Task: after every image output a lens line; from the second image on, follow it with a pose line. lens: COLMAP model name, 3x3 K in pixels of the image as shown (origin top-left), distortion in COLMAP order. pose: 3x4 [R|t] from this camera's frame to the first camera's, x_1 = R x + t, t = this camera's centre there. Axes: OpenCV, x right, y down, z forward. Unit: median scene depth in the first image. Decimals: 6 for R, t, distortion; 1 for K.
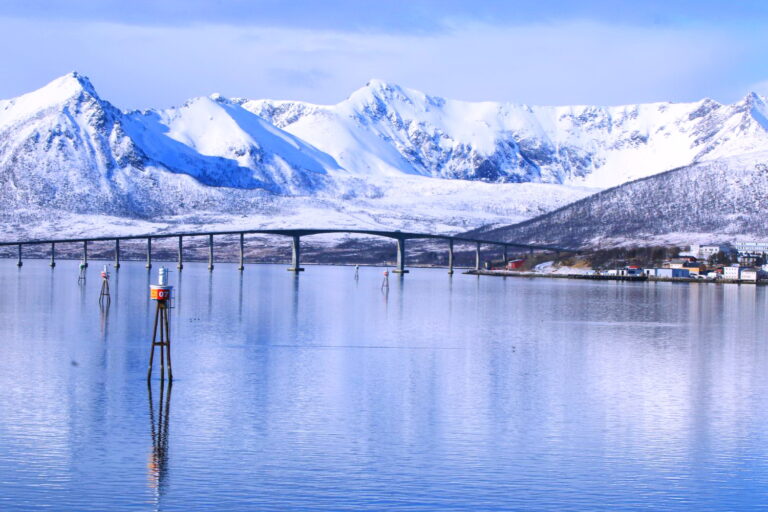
lens RADIAL K [[2477.0, 0, 384.0], [0, 2477.0, 256.0], [0, 0, 1]] dist [-0.114433, -1.184363]
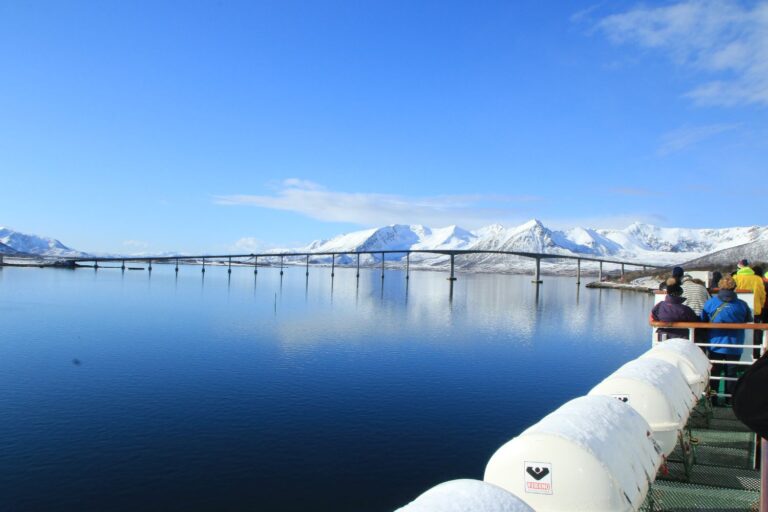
lens RADIAL K [[598.5, 0, 384.0], [0, 598.5, 256.0], [0, 0, 1]] dist [0.002657, -0.001330]
pose [[0.913141, 0.002210, -0.407638, 0.016801], [-0.014617, 0.999520, -0.027324, 0.000570], [0.407381, 0.030909, 0.912735, 0.166403]]
